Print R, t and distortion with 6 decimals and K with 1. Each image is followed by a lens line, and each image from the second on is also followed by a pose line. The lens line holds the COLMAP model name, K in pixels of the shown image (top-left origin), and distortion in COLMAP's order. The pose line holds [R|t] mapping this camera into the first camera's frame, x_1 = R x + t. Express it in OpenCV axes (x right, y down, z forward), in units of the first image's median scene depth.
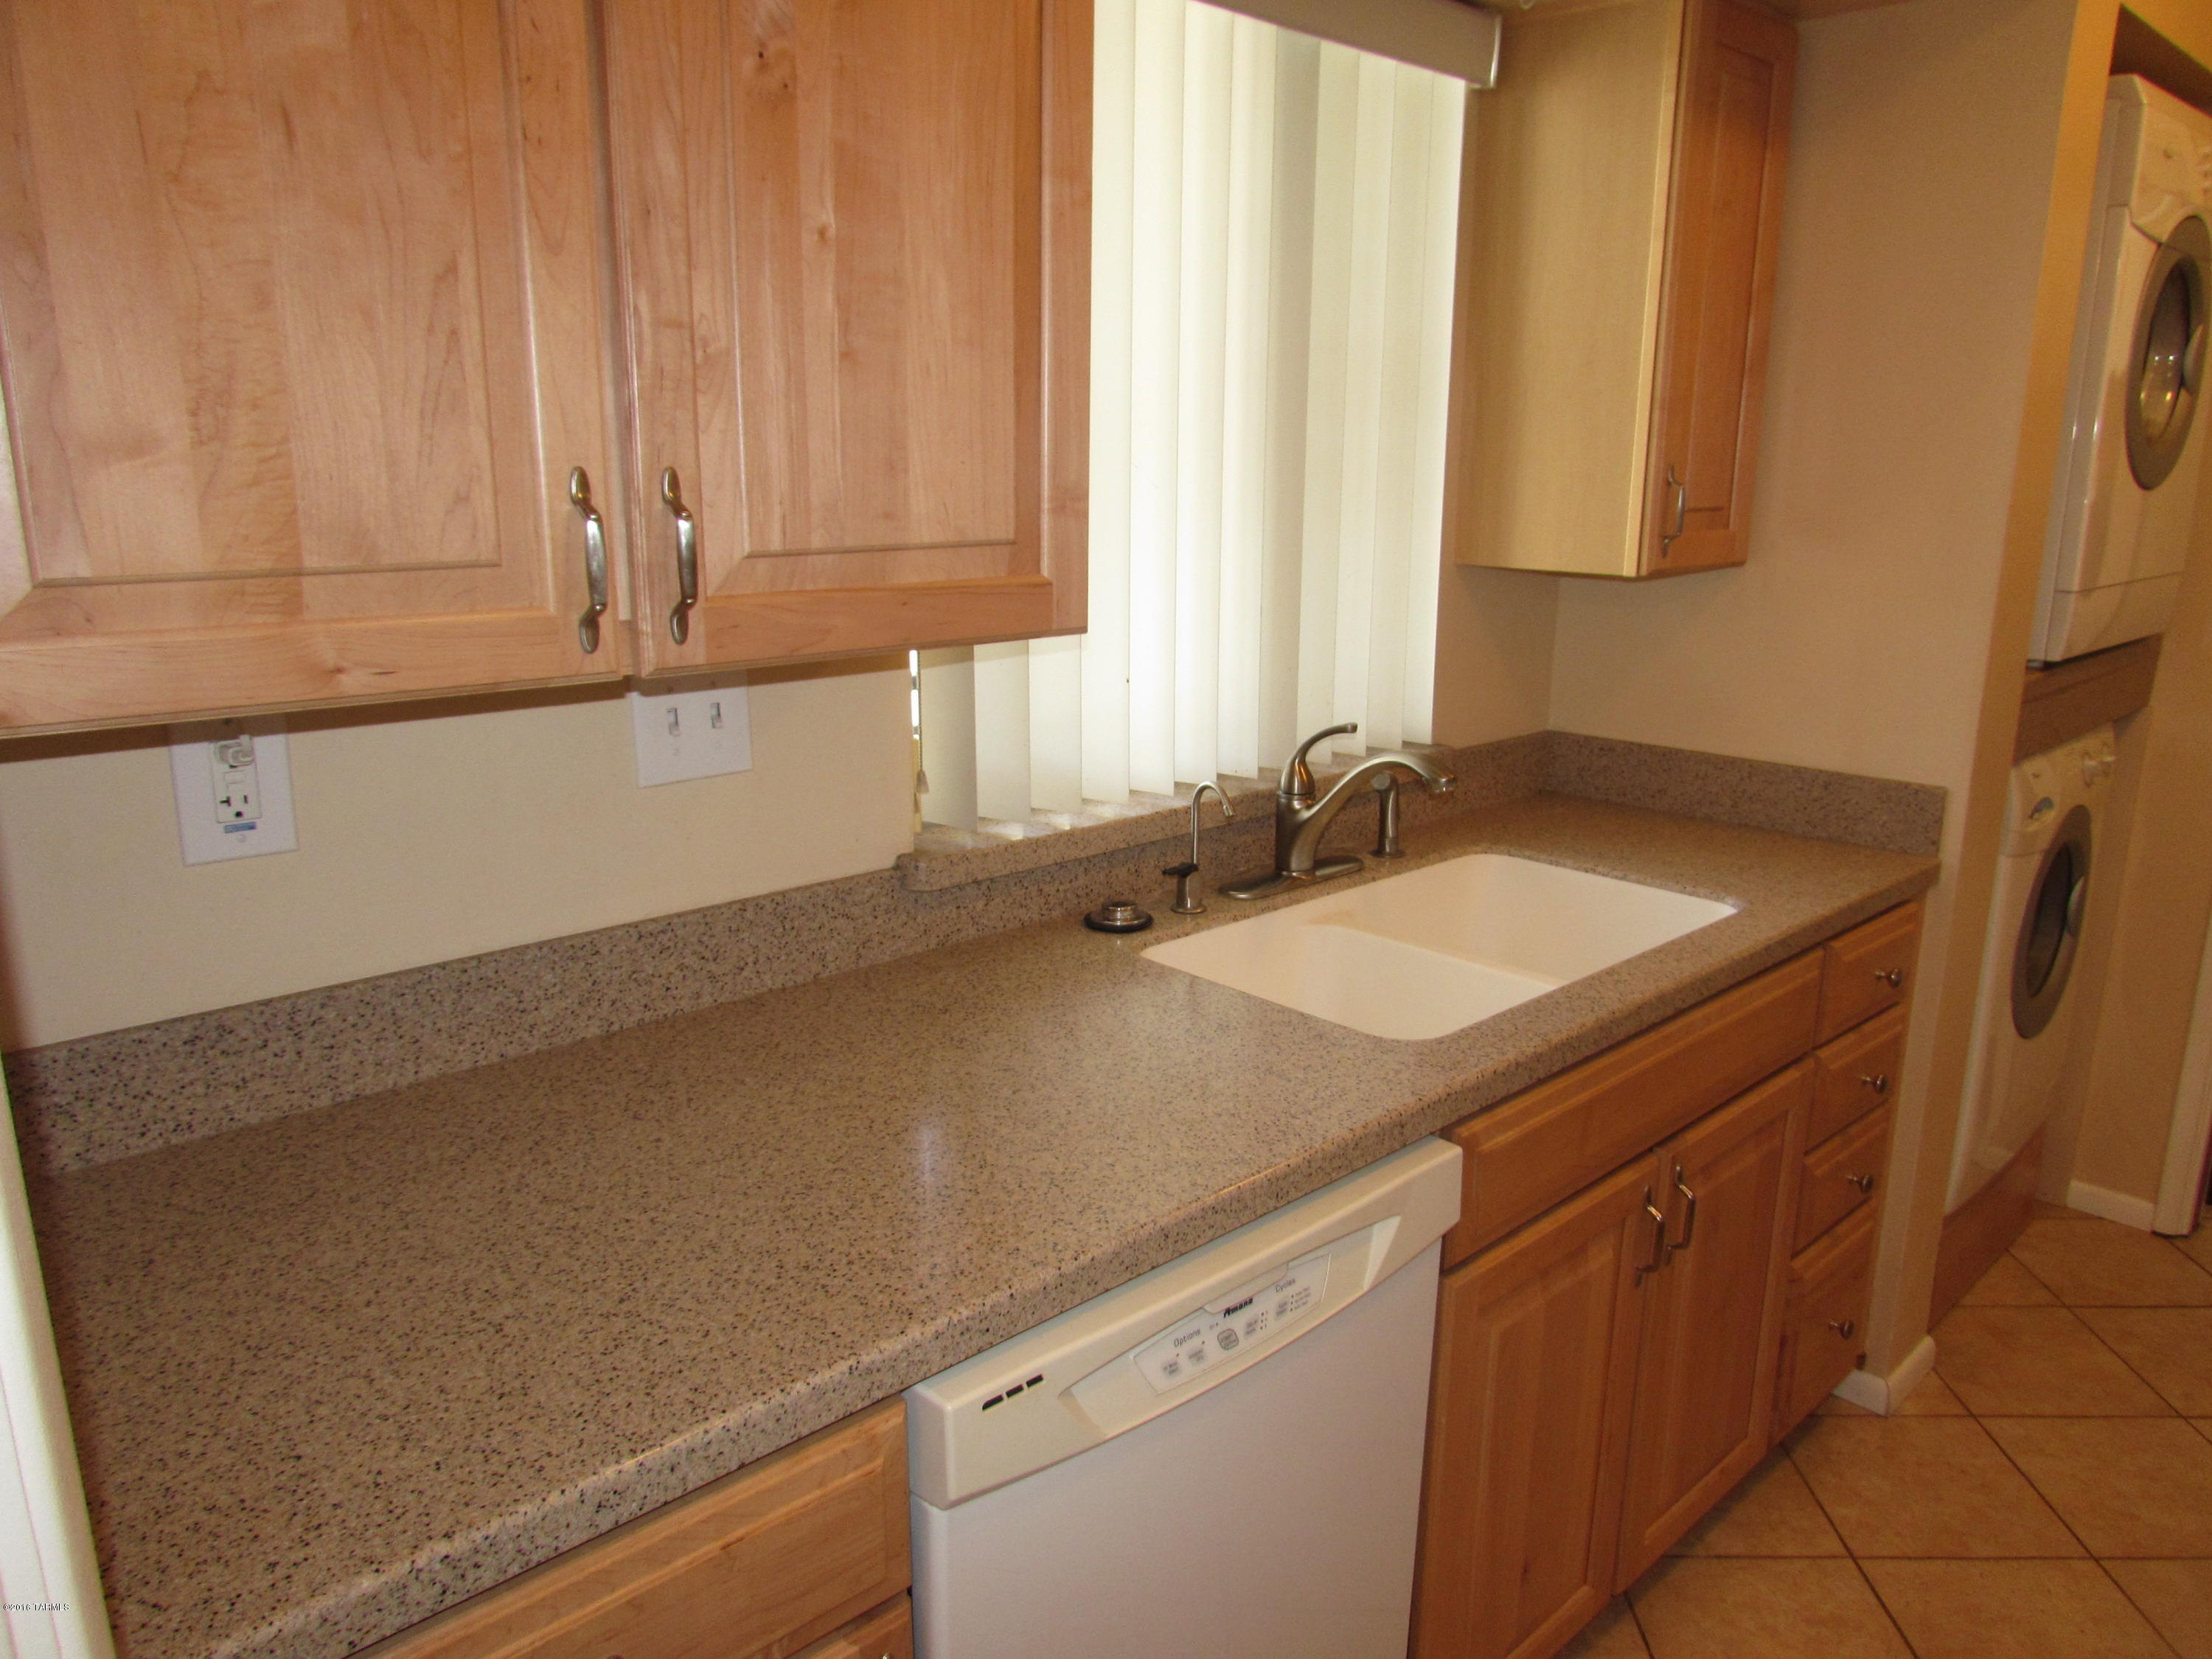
lens RADIAL K [[1554.6, 0, 1102.5], [0, 1554.6, 850.9], [0, 0, 1]] dist [-0.036300, 0.009062]
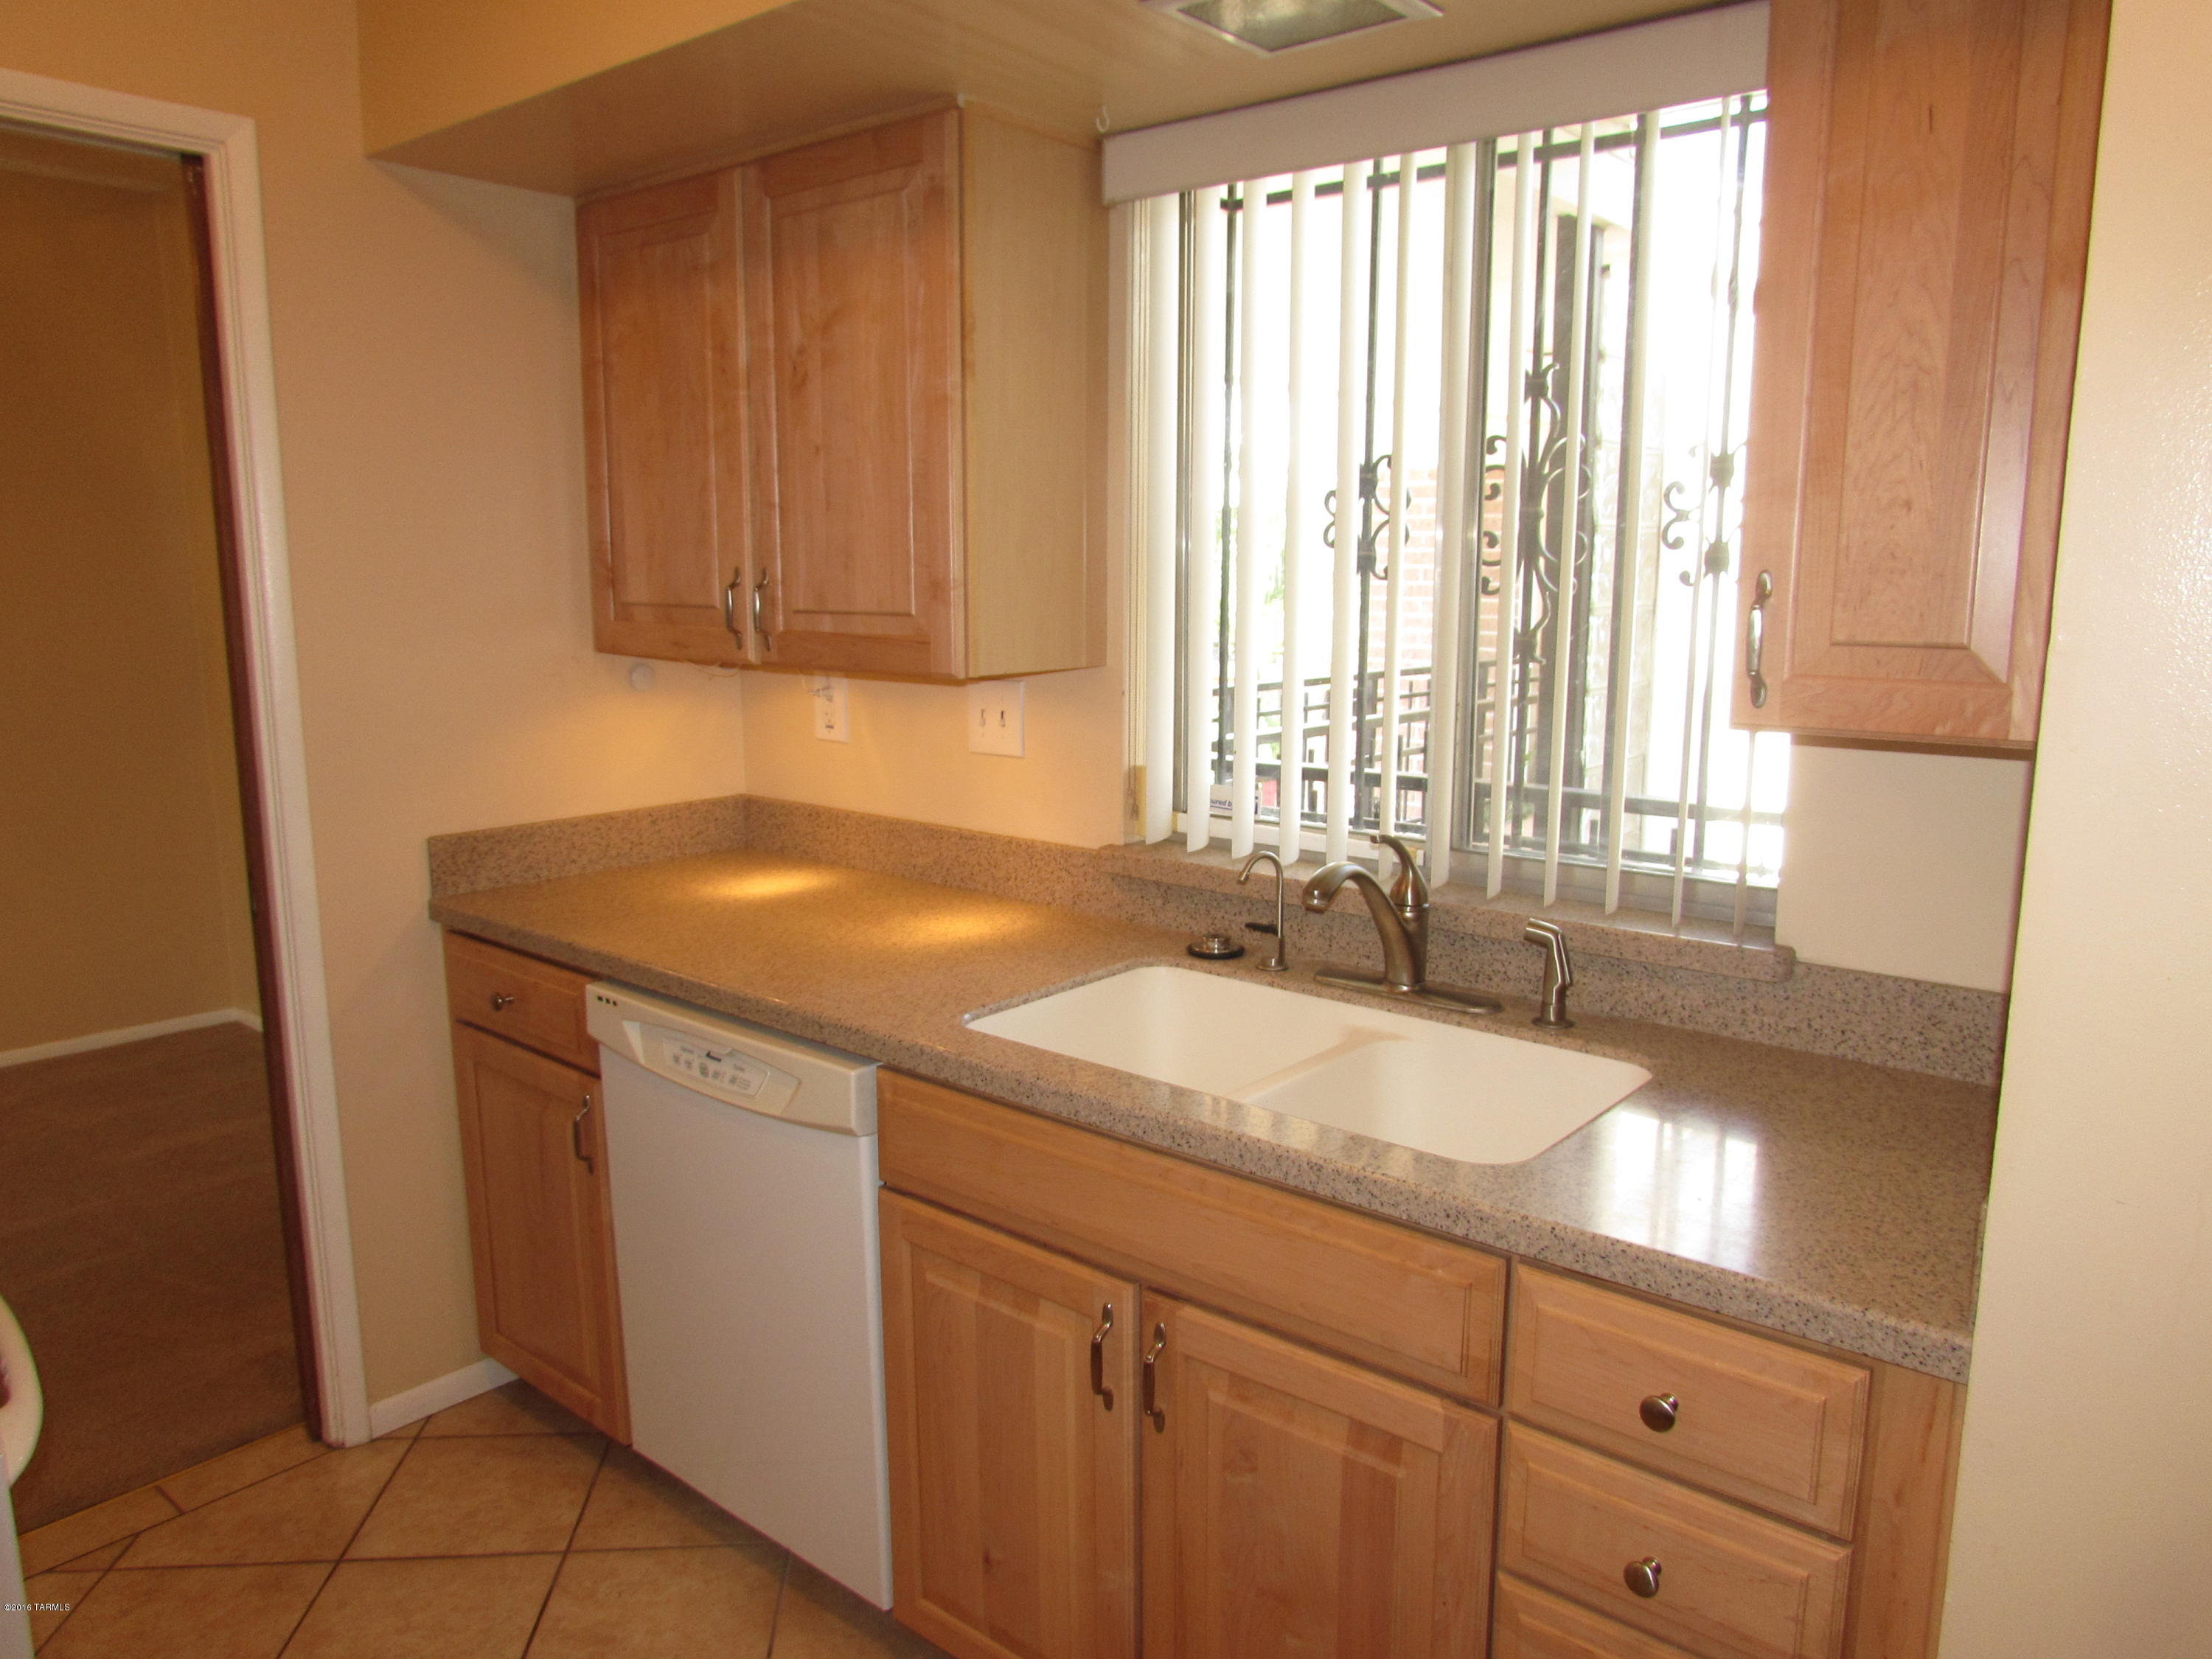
lens RADIAL K [[1554.6, 0, 1102.5], [0, 1554.6, 850.9], [0, 0, 1]] dist [-0.036300, 0.009062]
pose [[0.118495, 0.177403, -0.976979, 1.379481], [-0.250461, 0.957436, 0.143477, -0.212473], [0.960848, 0.227693, 0.157884, 0.860748]]
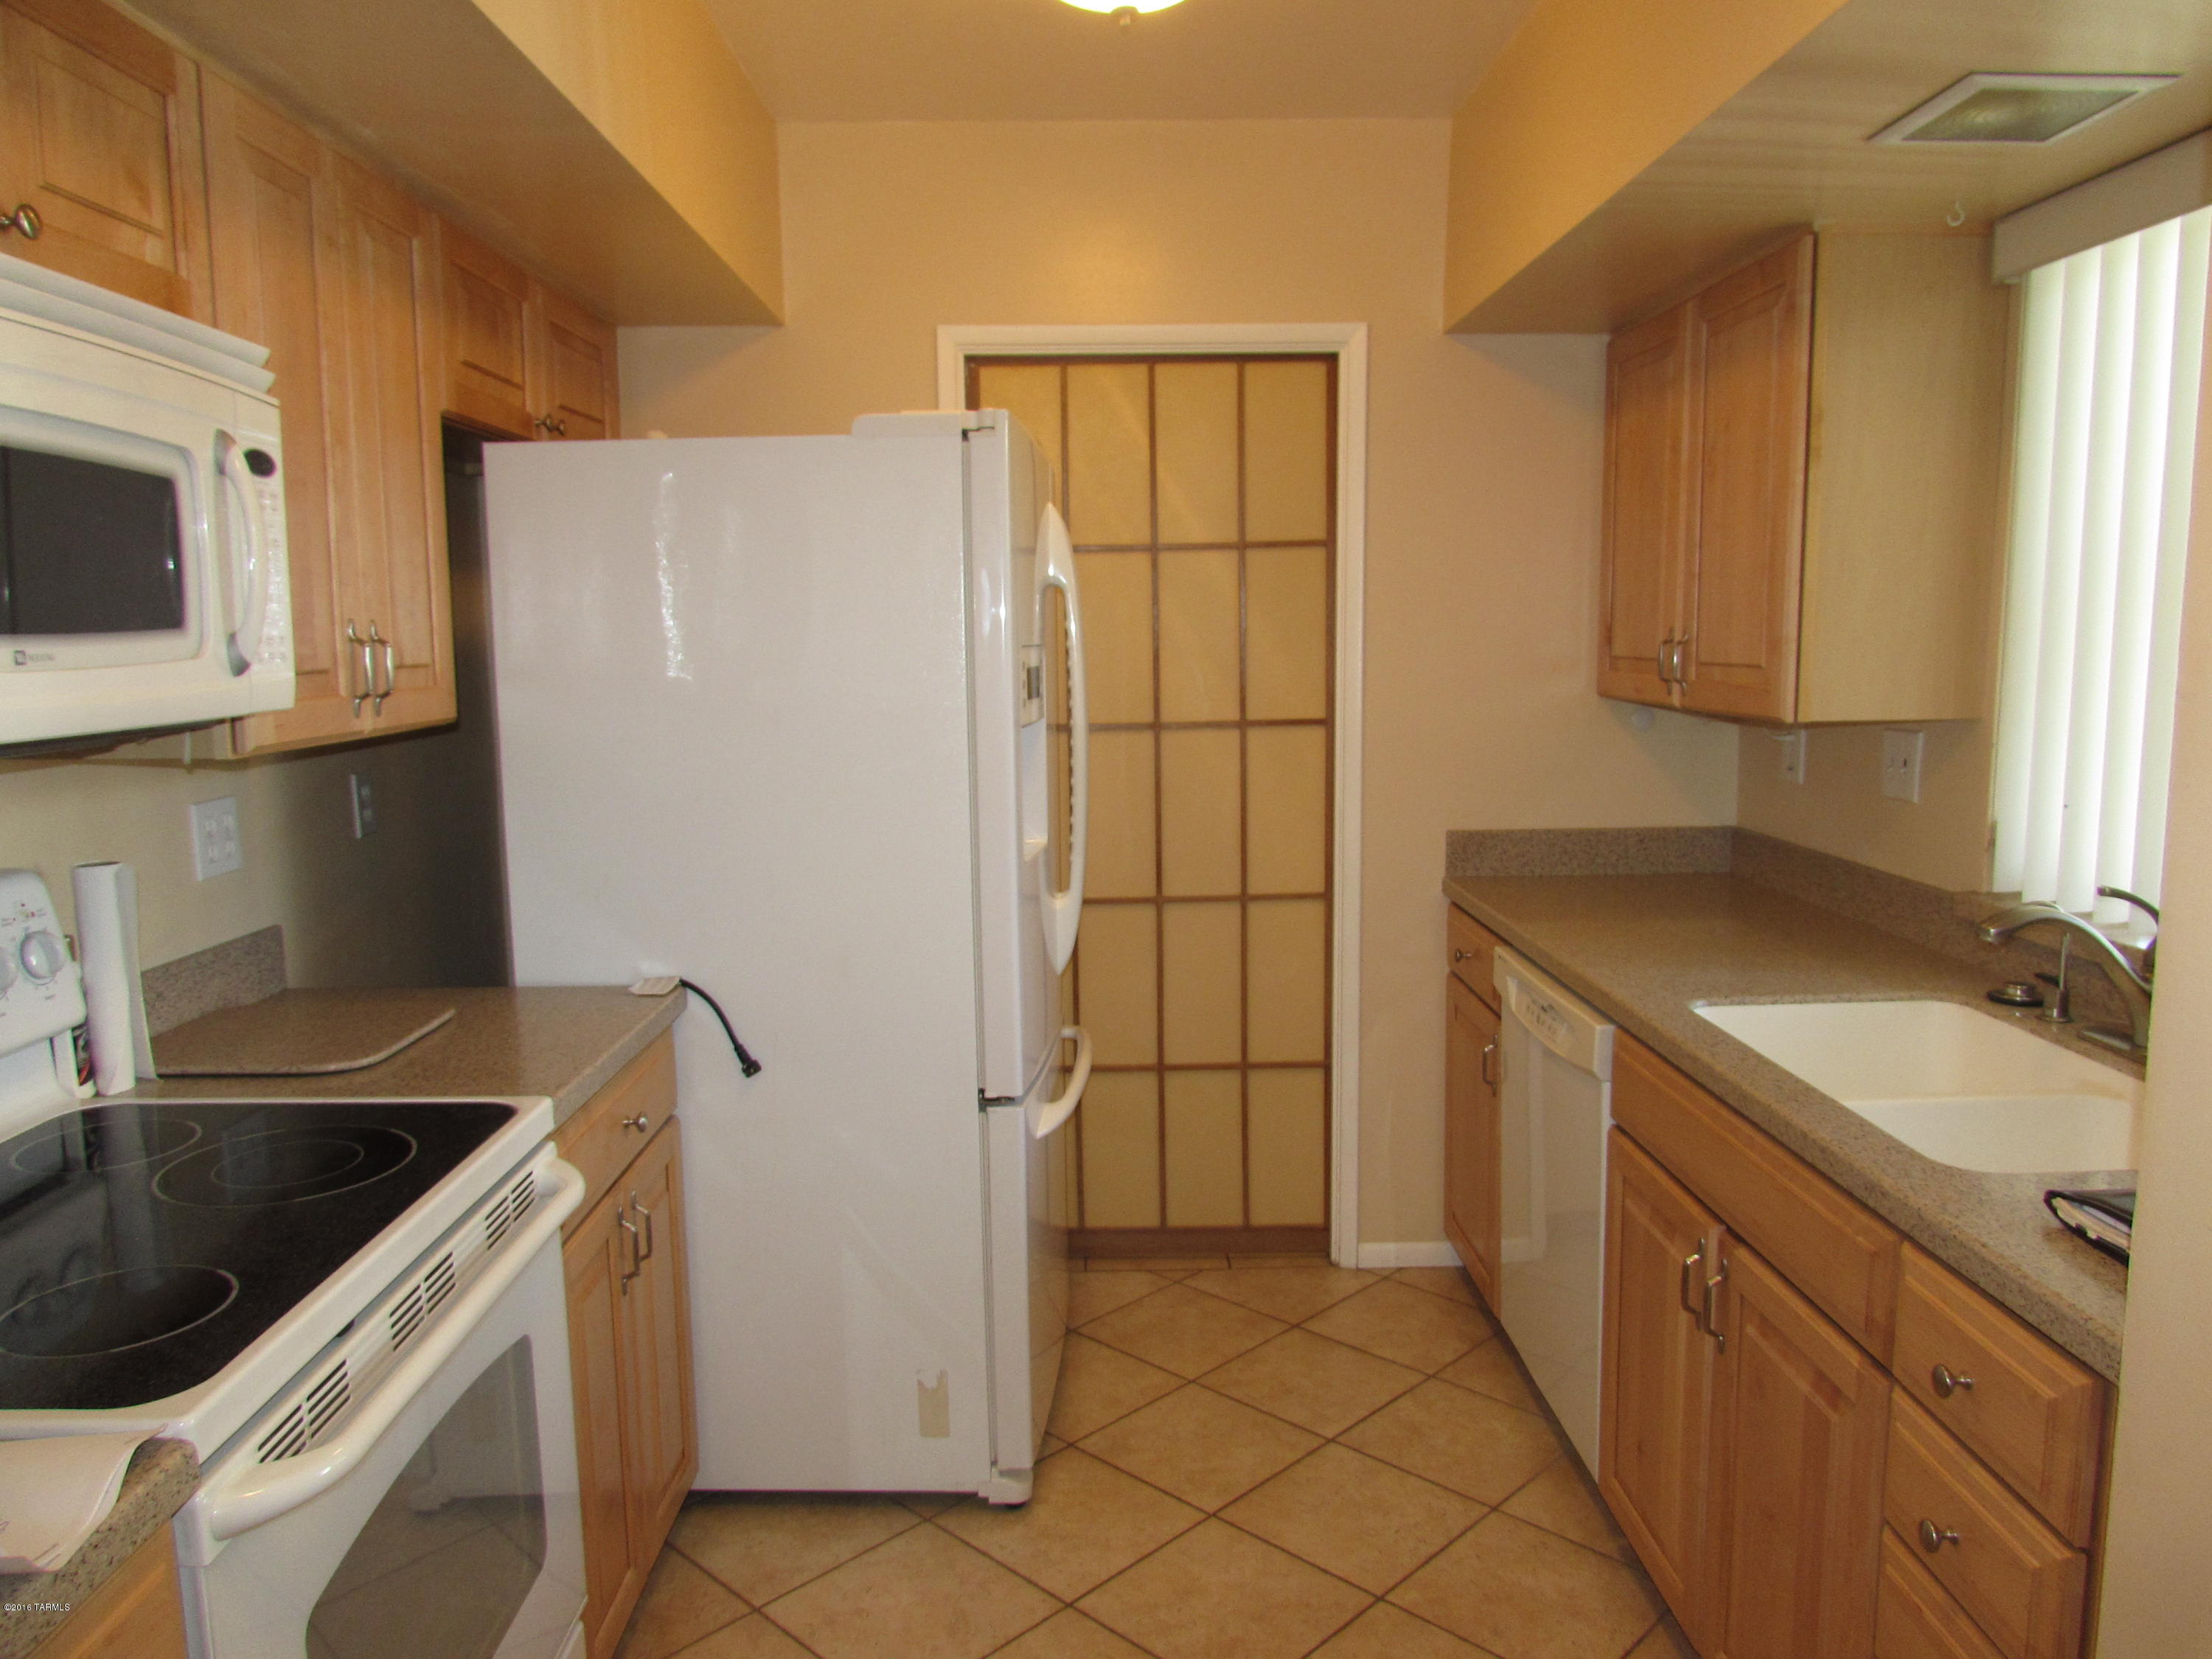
lens RADIAL K [[1554.6, 0, 1102.5], [0, 1554.6, 850.9], [0, 0, 1]] dist [-0.036300, 0.009062]
pose [[-0.671691, 0.112112, -0.732299, 1.621593], [-0.170469, 0.938568, 0.300051, -0.358891], [0.720952, 0.326375, -0.611316, 1.421395]]
